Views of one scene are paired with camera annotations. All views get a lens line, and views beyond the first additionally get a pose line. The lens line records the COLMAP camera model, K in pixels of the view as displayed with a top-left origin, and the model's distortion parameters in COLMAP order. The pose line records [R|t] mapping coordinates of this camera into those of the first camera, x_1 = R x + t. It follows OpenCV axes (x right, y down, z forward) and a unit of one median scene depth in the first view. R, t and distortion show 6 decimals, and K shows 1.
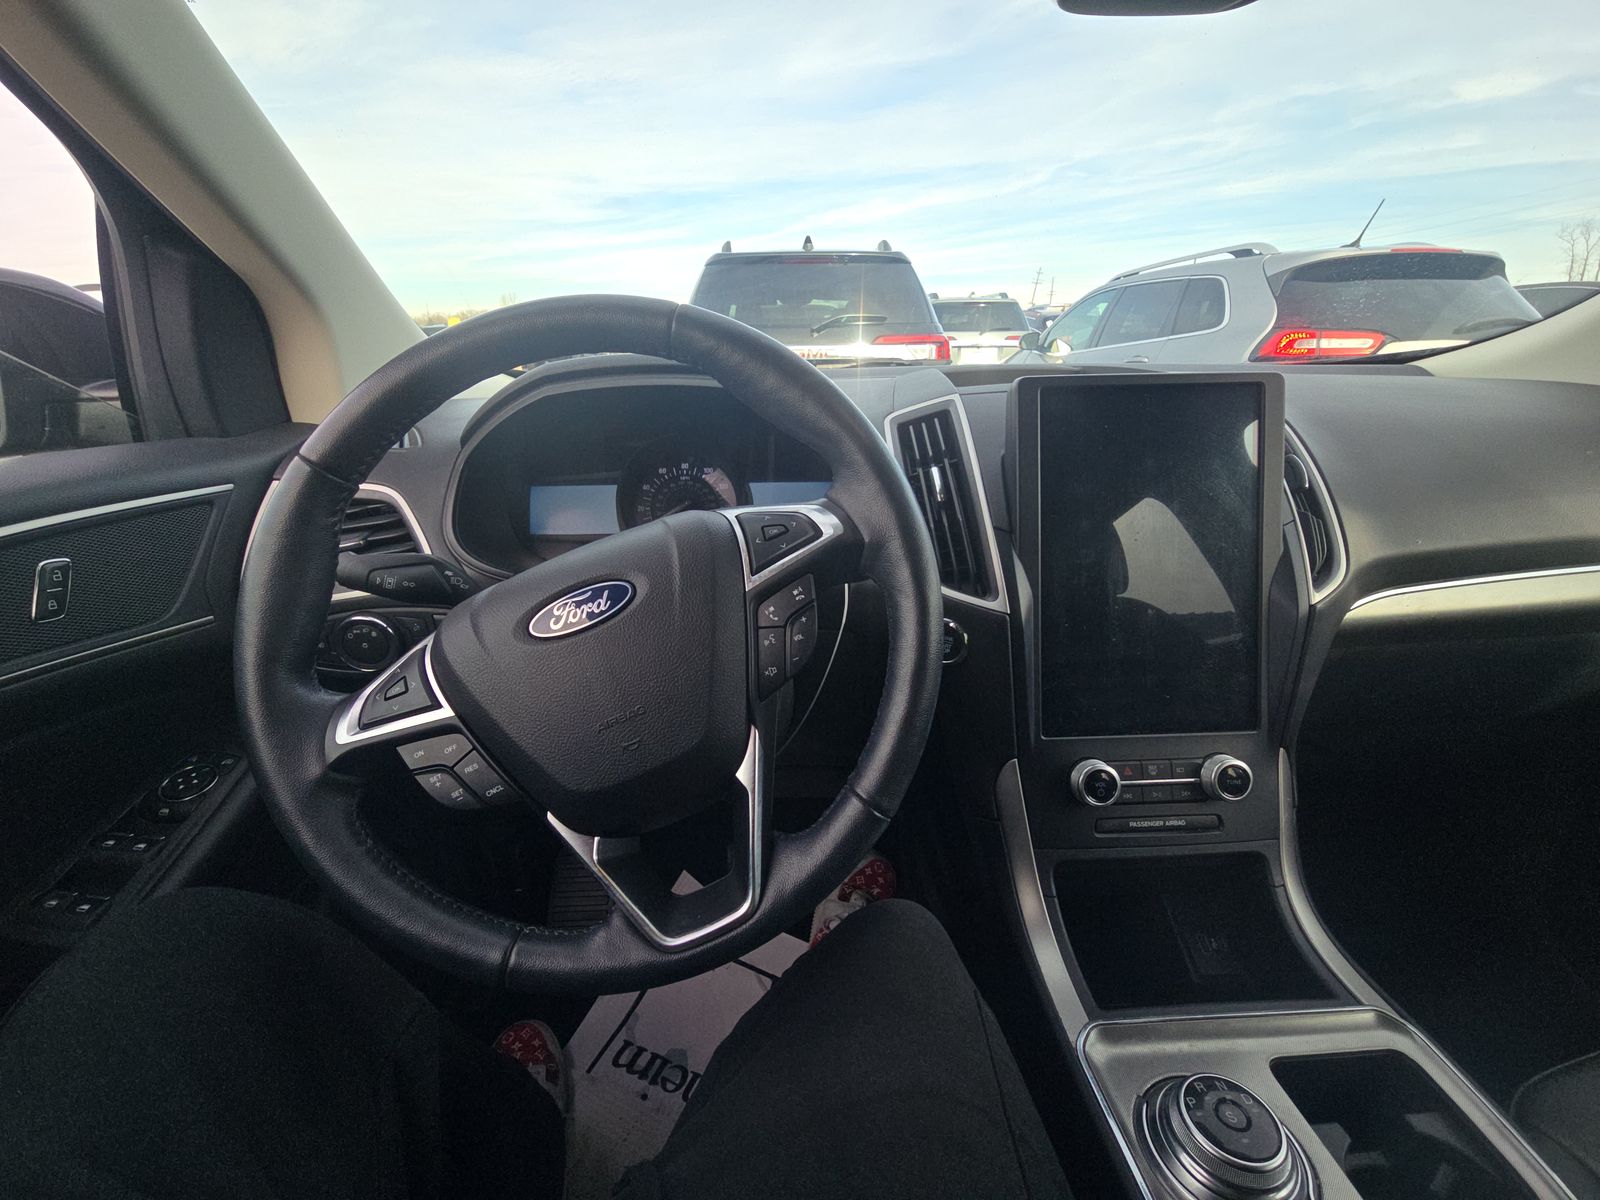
lens RADIAL K [[646.2, 0, 800.0], [0, 646.2, 600.0], [0, 0, 1]] dist [-0.001463, -0.000318]
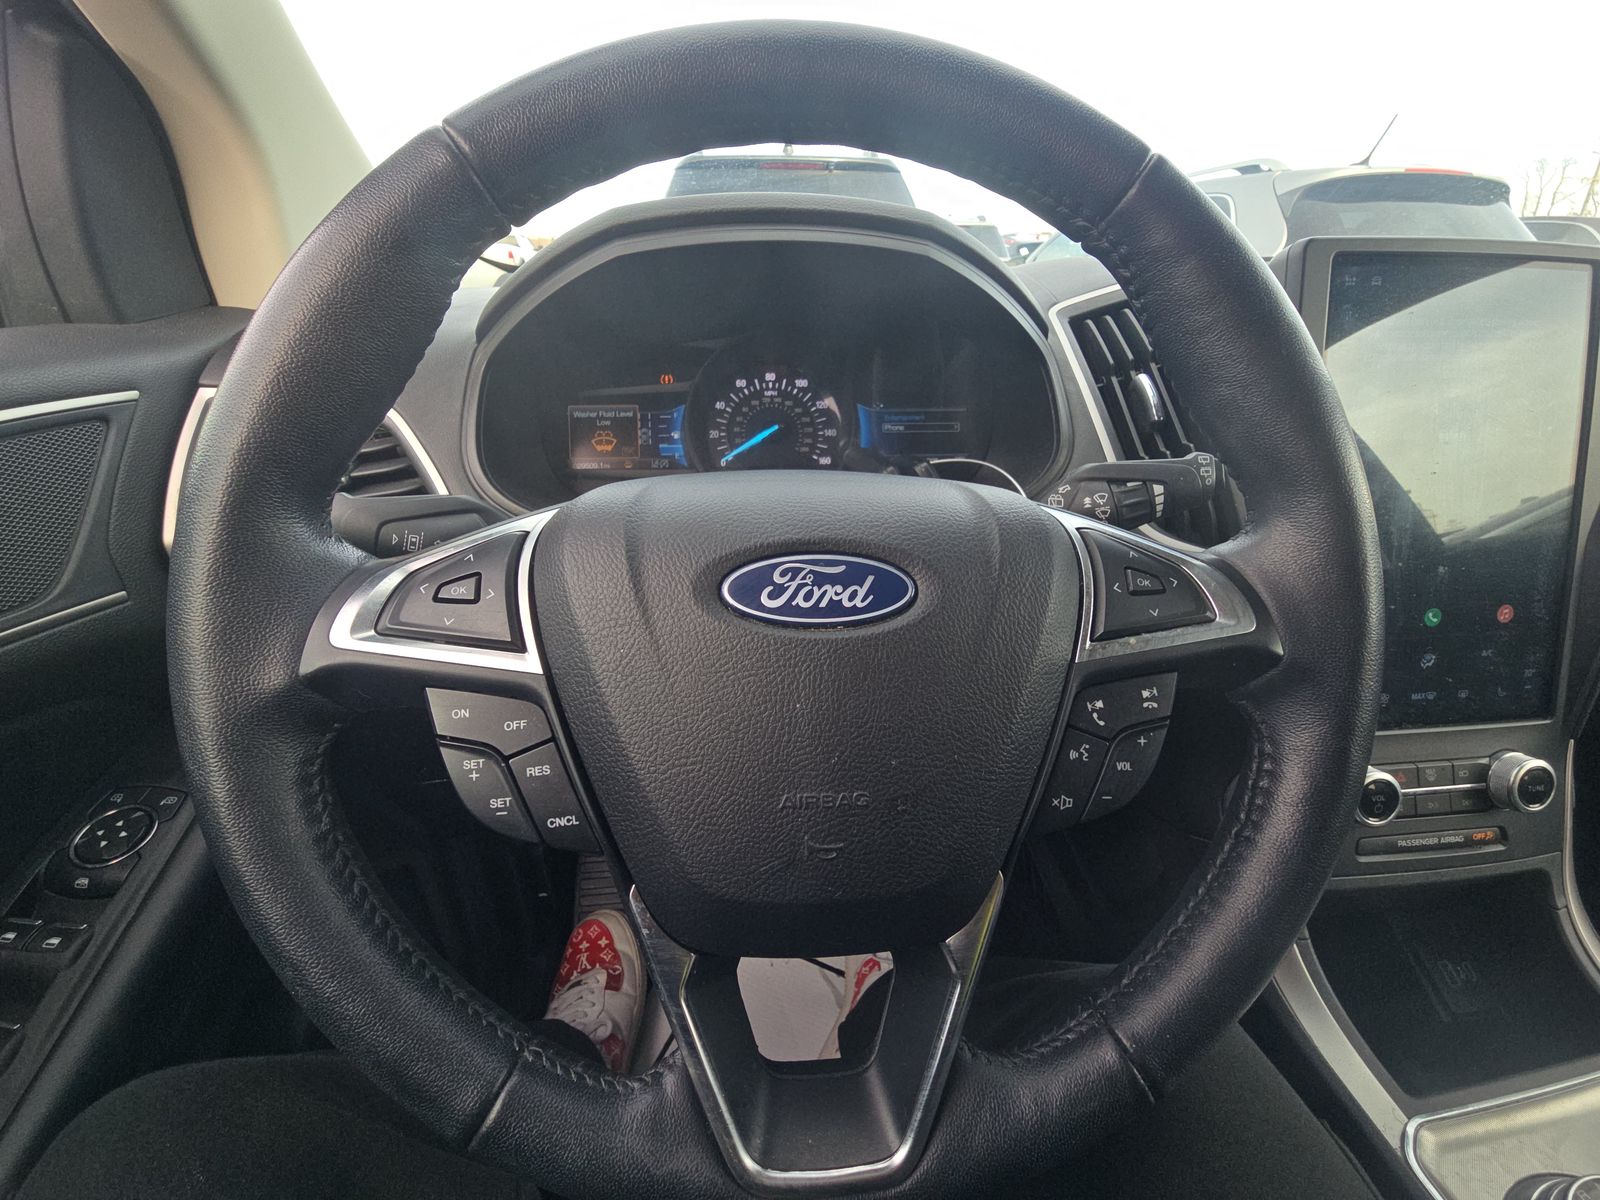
lens RADIAL K [[649.5, 0, 800.1], [0, 649.5, 602.0], [0, 0, 1]] dist [0.016932, -0.013805]
pose [[0.998289, -0.013506, 0.056887, -0.239820], [0.008219, 0.995710, 0.092168, -0.019511], [-0.057888, -0.091542, 0.994117, 0.276080]]
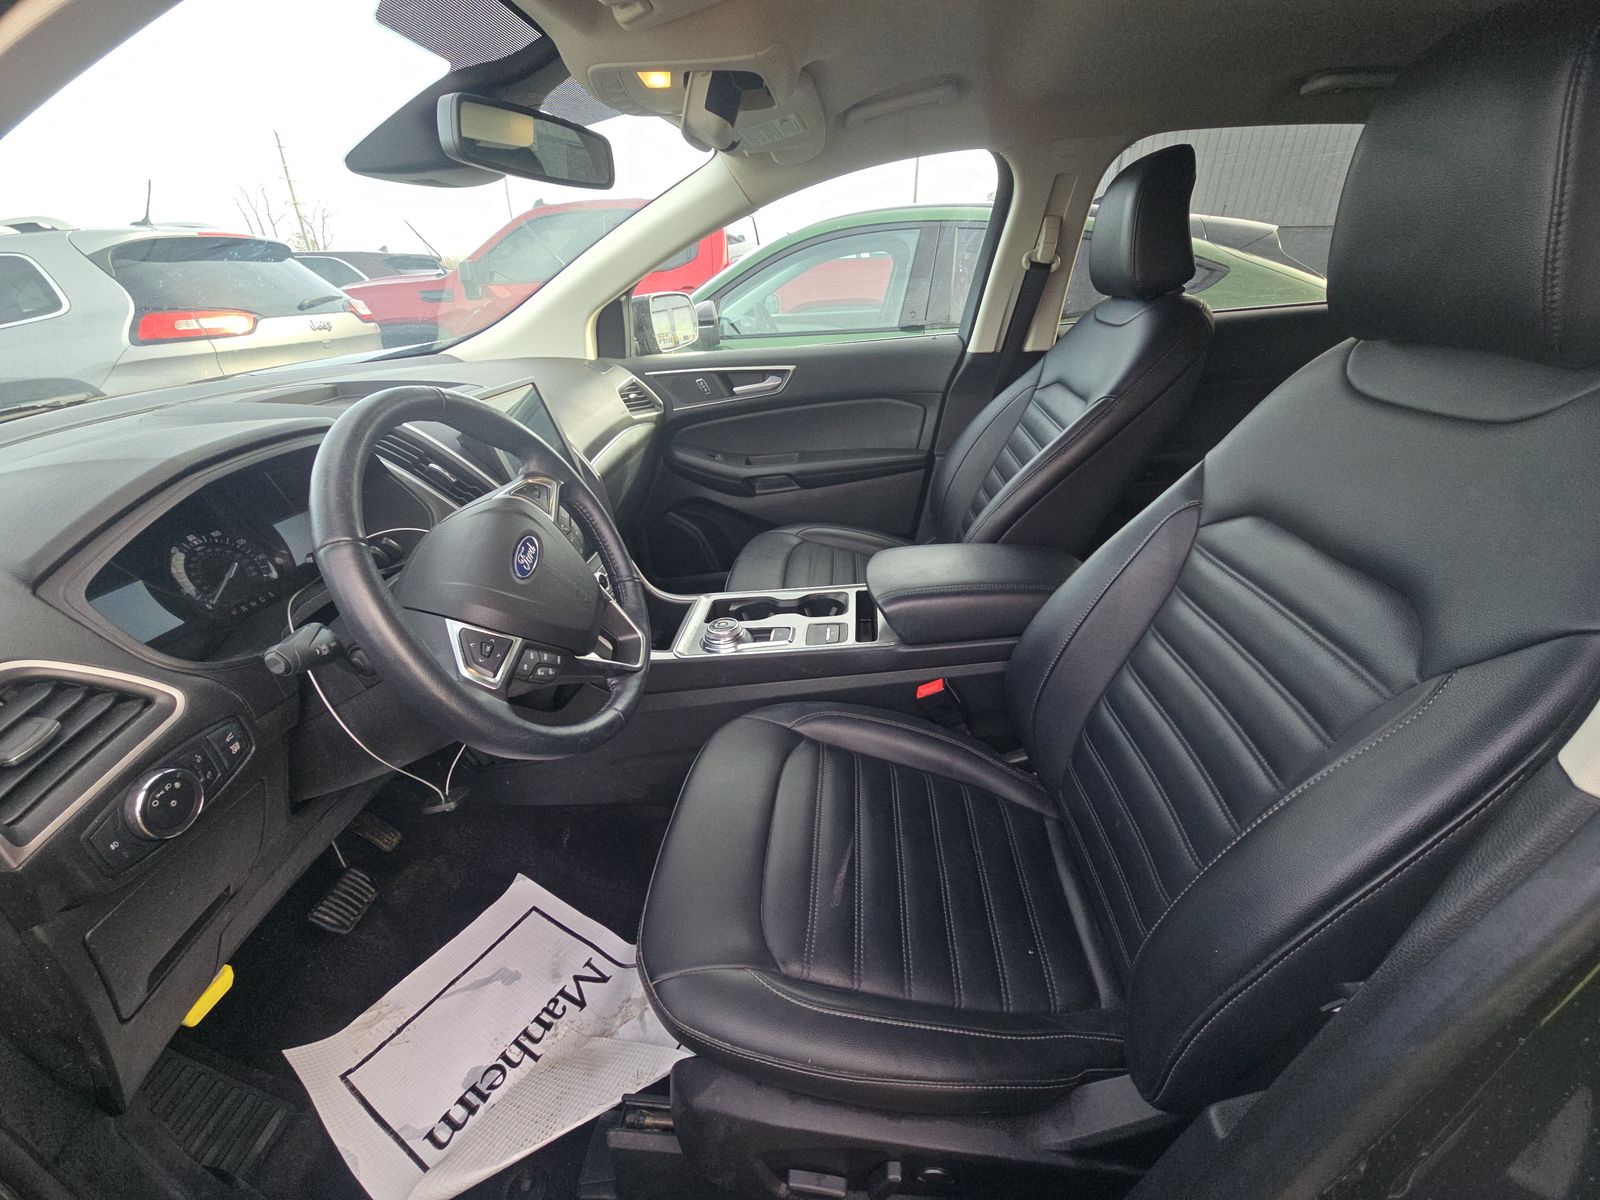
lens RADIAL K [[642.0, 0, 805.4], [0, 642.0, 597.4], [0, 0, 1]] dist [0.001824, 0.000111]
pose [[0.109986, -0.434833, 0.893769, -1.238653], [0.393339, 0.844856, 0.362632, -0.152500], [-0.912791, 0.311670, 0.263959, -0.114306]]
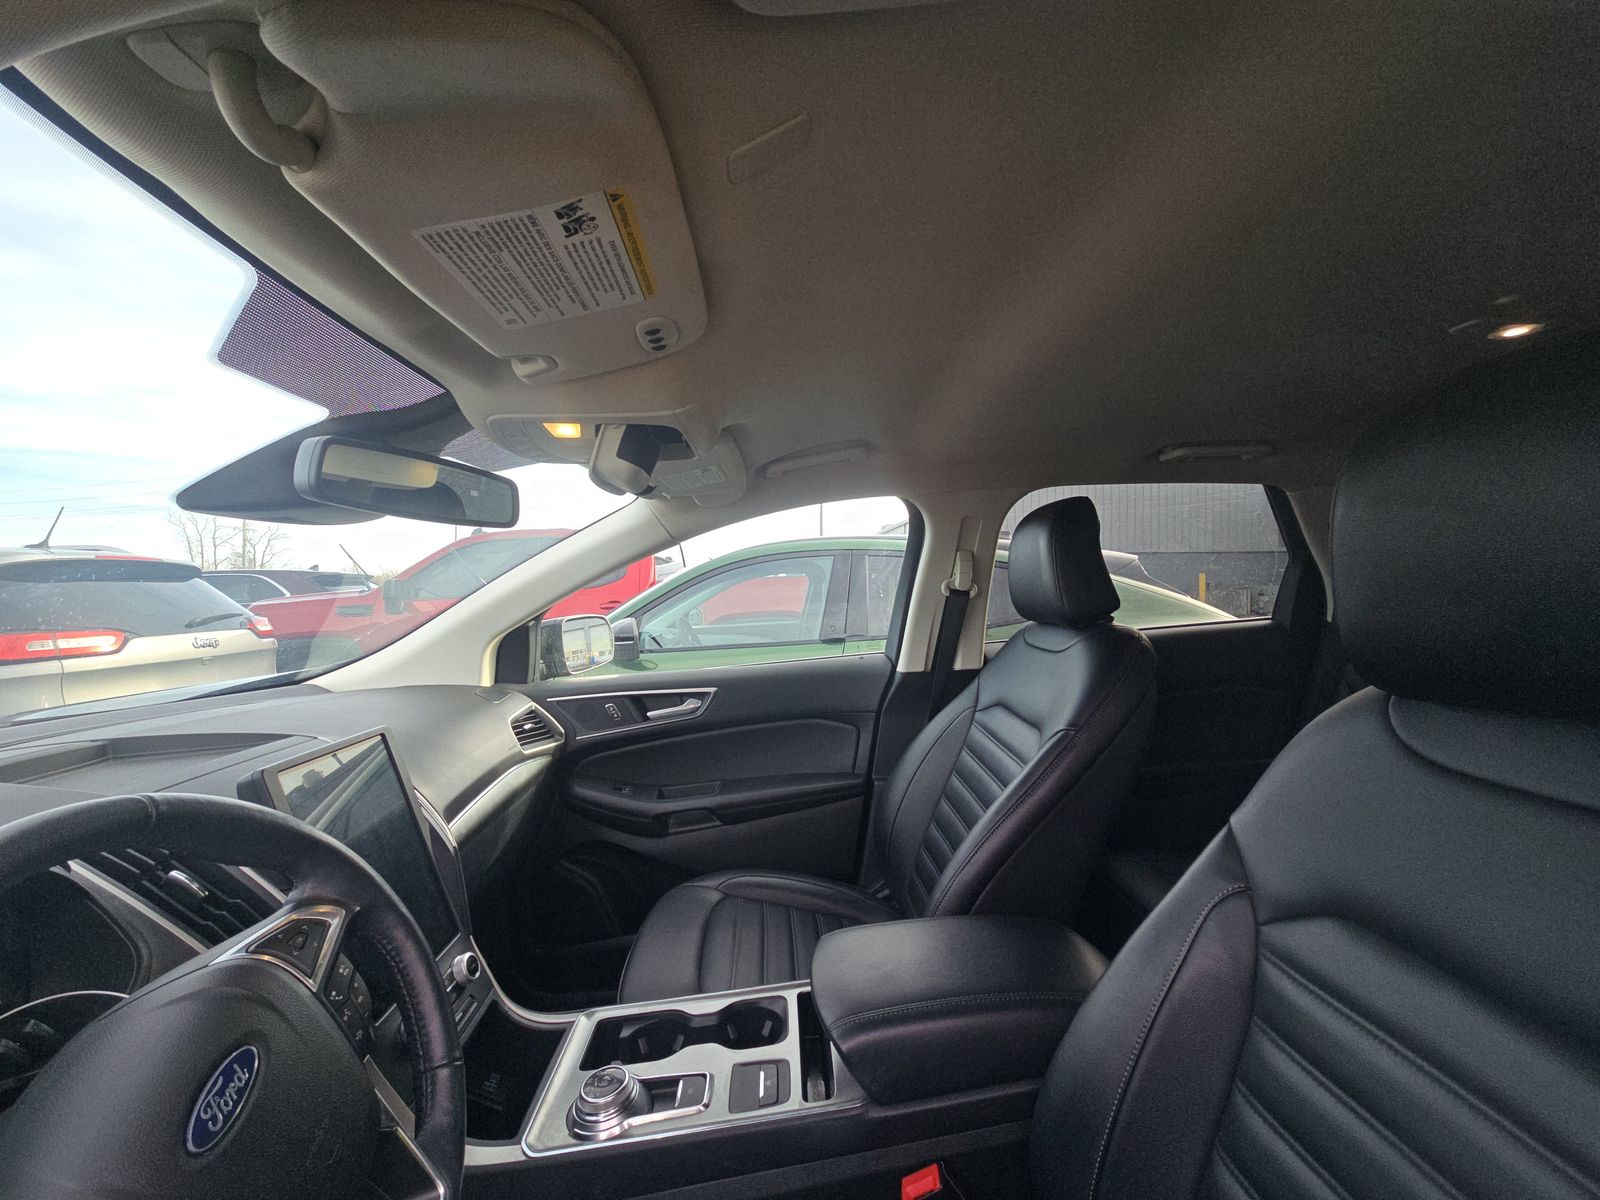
lens RADIAL K [[646.2, 0, 800.0], [0, 646.2, 600.0], [0, 0, 1]] dist [-0.001463, -0.000318]
pose [[-0.001225, -0.006847, 0.999976, -0.866675], [0.397965, 0.917375, 0.006768, -0.225088], [-0.917400, 0.397964, 0.001601, -0.102829]]
